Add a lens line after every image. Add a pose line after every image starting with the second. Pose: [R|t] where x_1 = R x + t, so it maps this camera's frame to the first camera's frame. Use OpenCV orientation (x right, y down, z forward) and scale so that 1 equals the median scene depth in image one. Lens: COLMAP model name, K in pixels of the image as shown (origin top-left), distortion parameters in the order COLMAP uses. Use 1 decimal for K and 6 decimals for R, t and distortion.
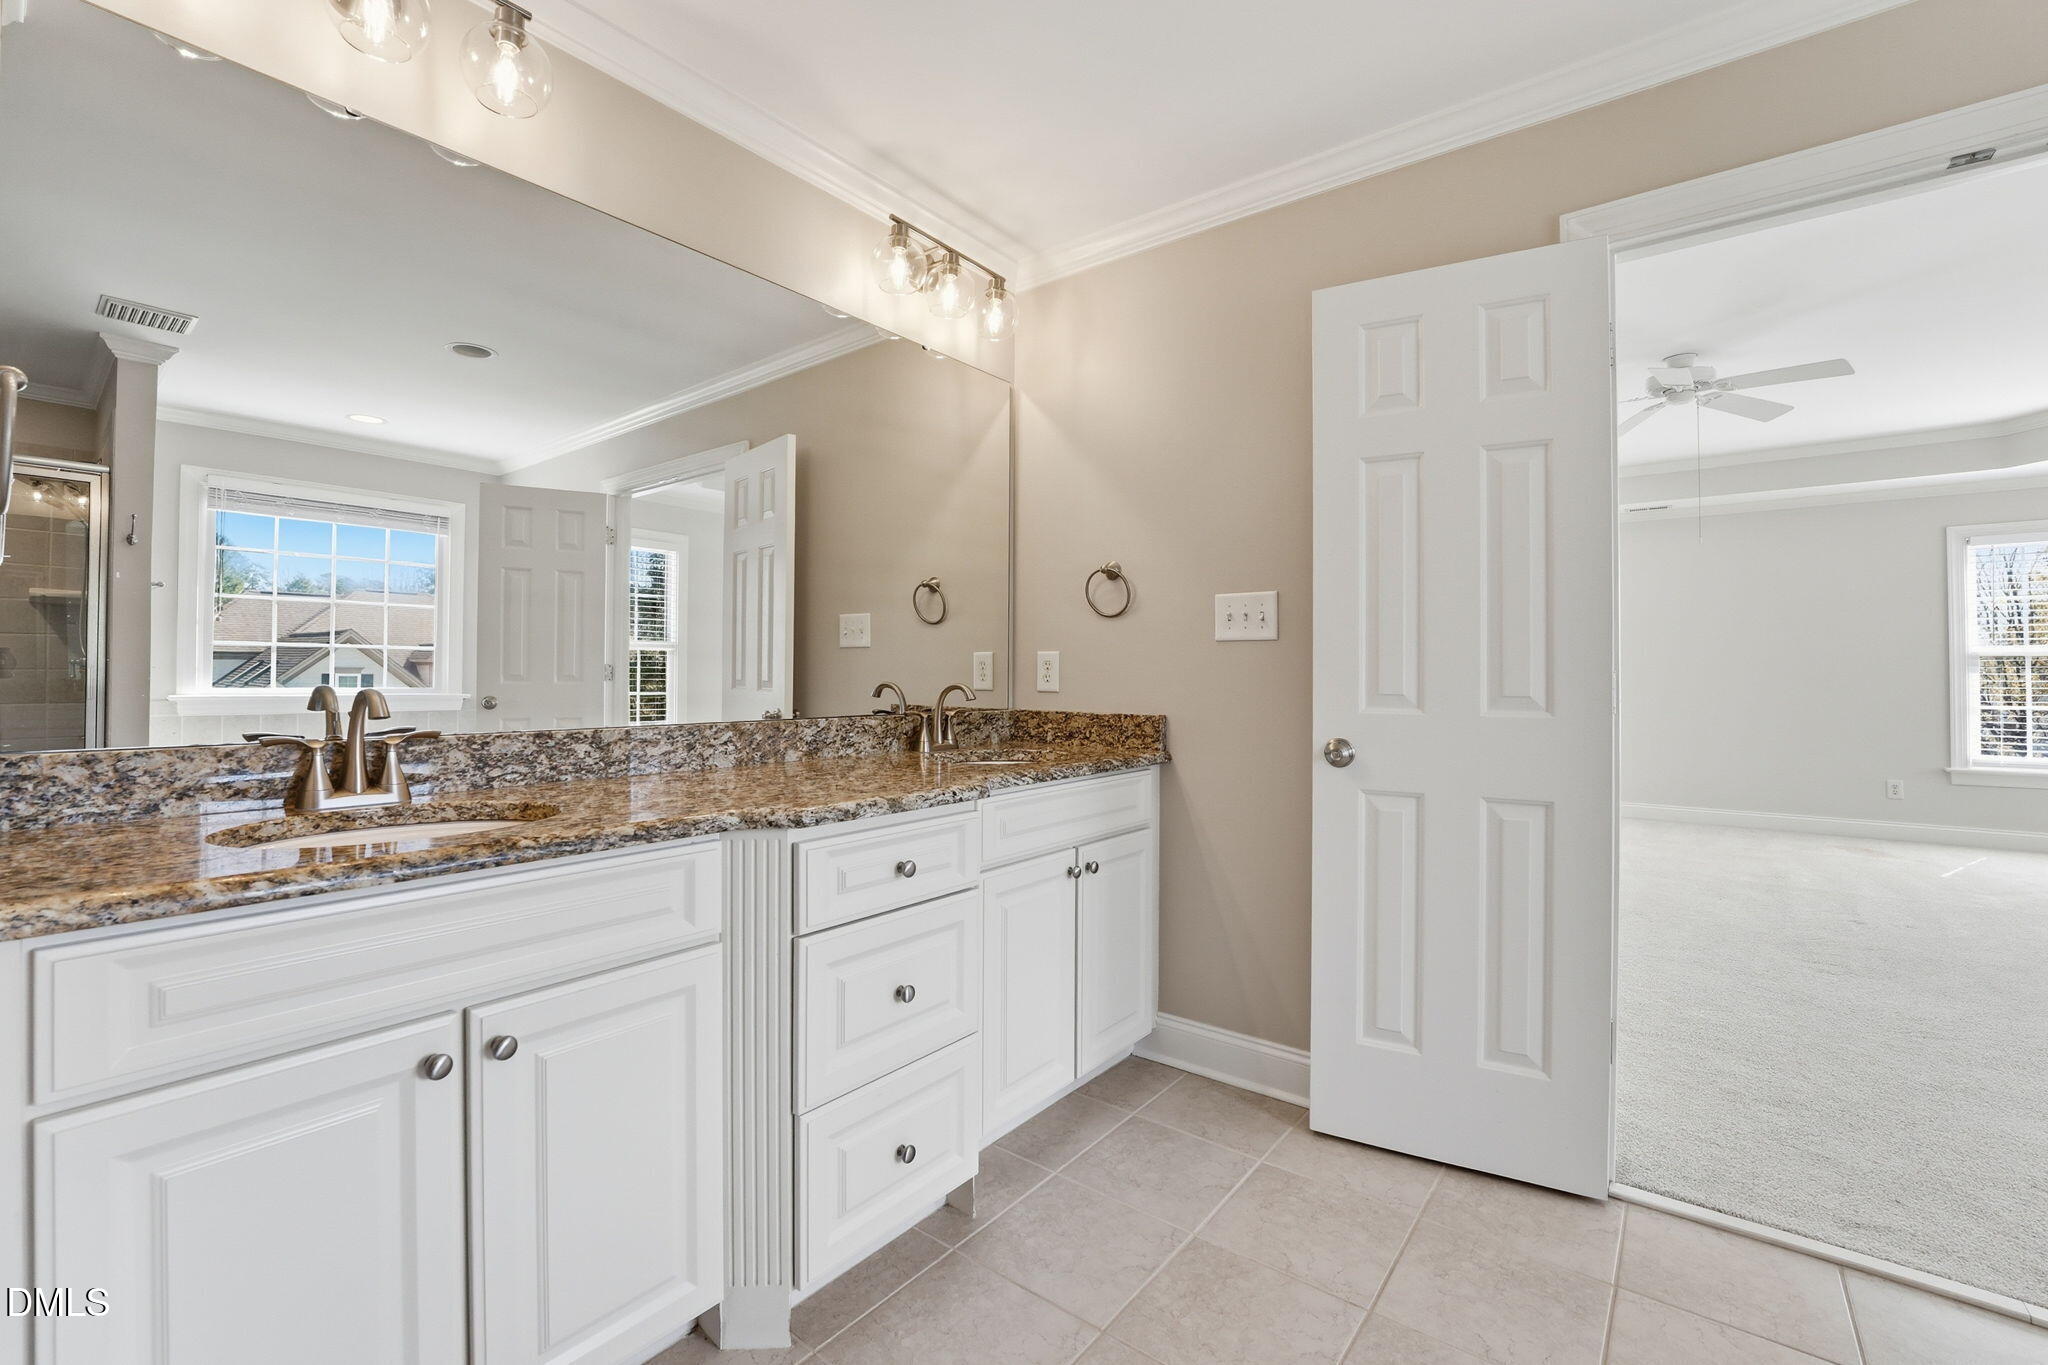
lens RADIAL K [[860.5, 0, 1014.0], [0, 860.5, 663.6], [0, 0, 1]] dist [-0.018358, -0.000057]
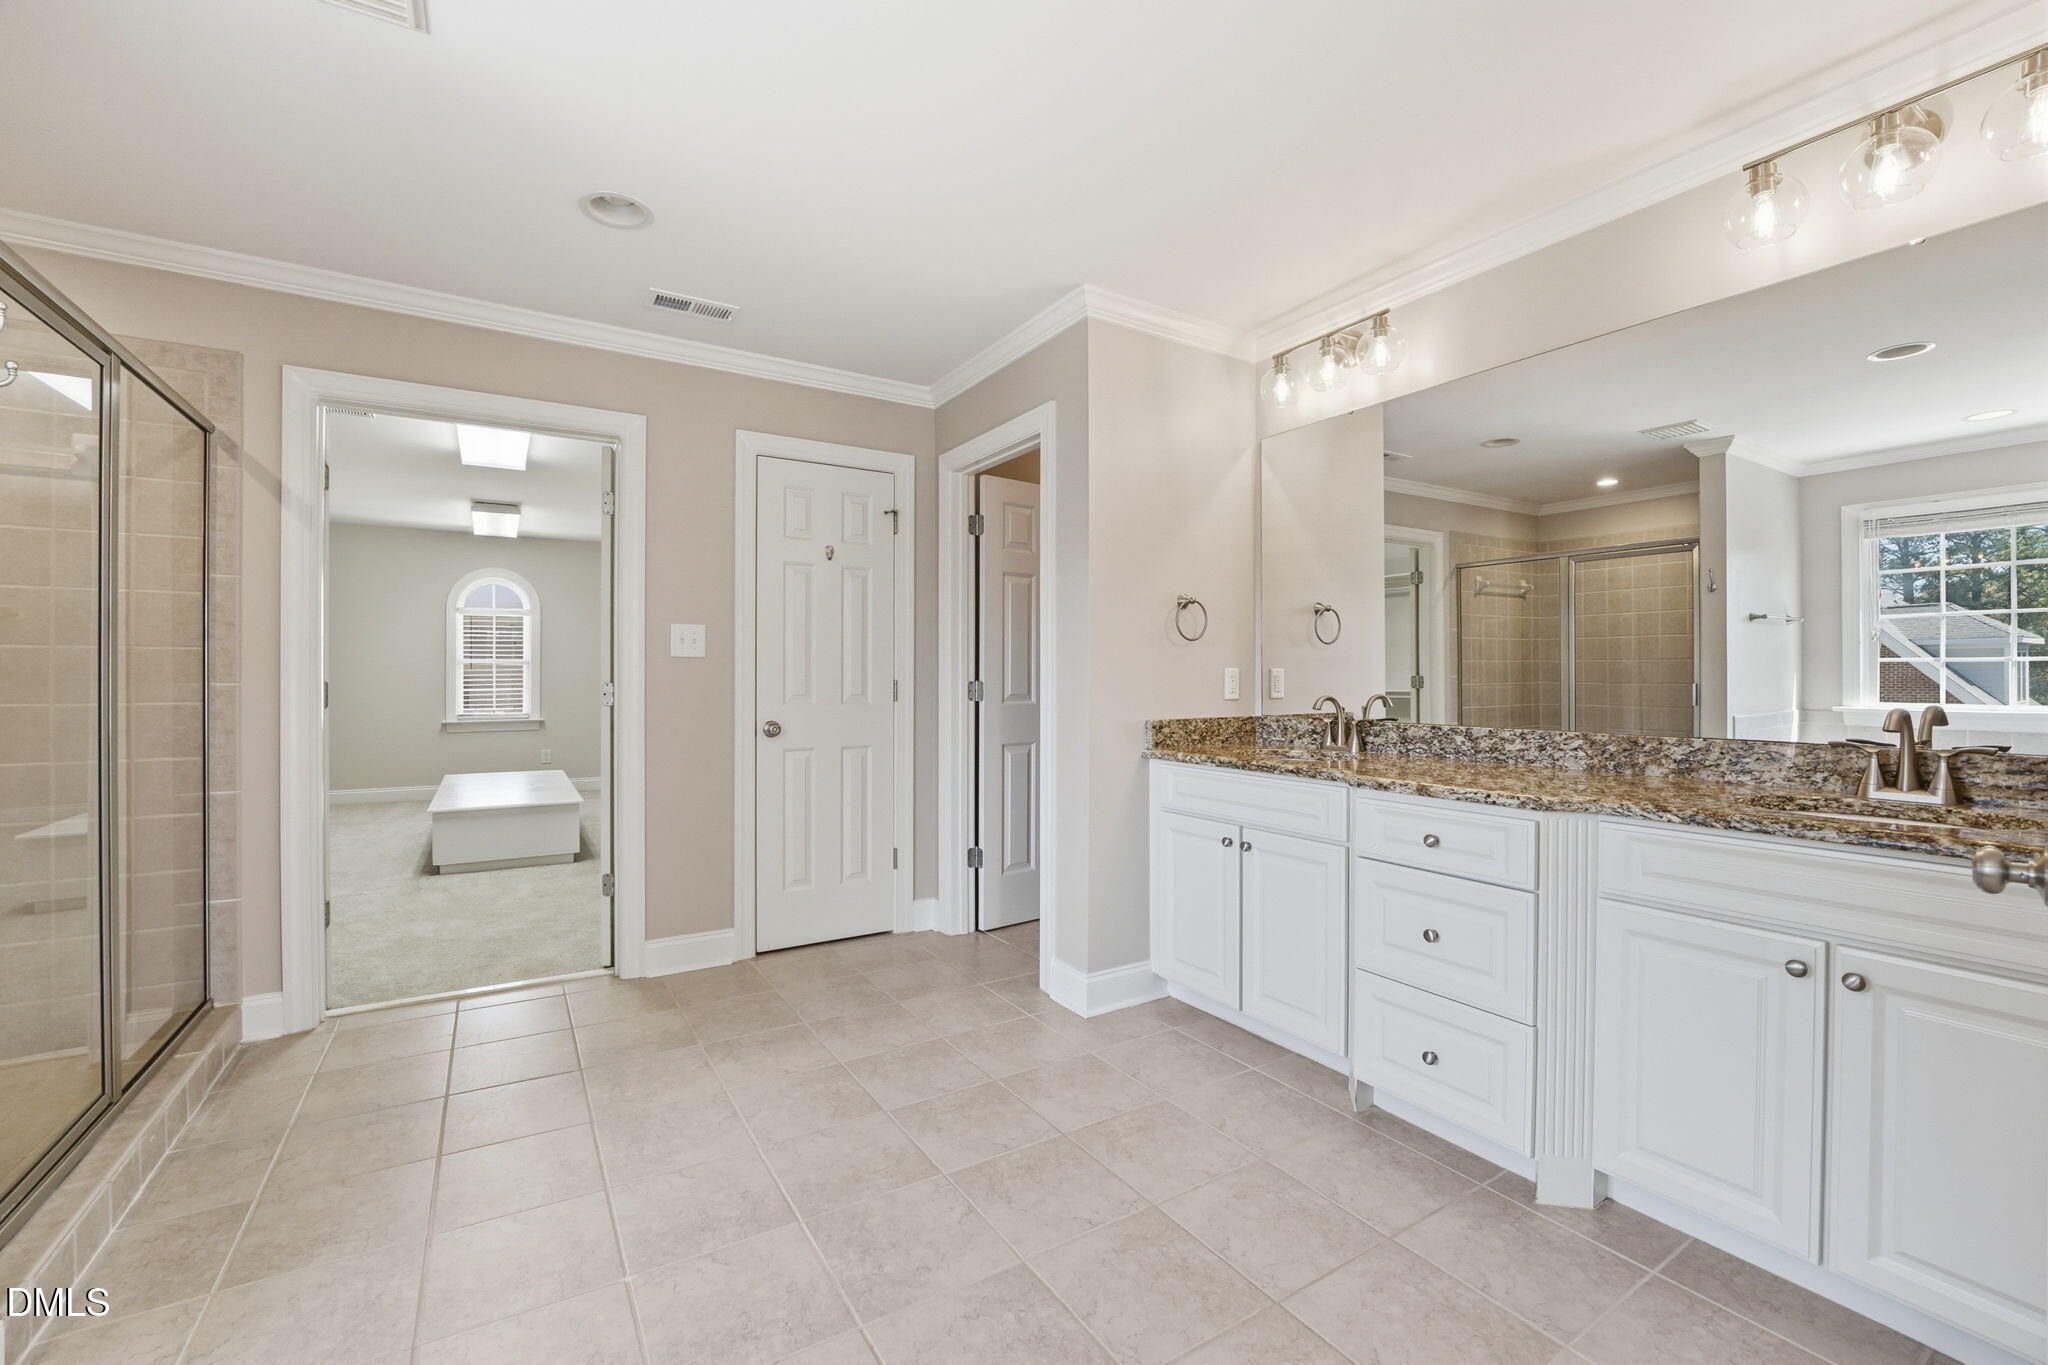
lens RADIAL K [[853.6, 0, 1019.8], [0, 853.6, 684.5], [0, 0, 1]] dist [-0.000595, -0.000058]
pose [[-0.327214, 0.003238, -0.944945, 1.026392], [0.009634, 0.999954, 0.000091, -0.004668], [0.944901, -0.009074, -0.327230, 0.653446]]
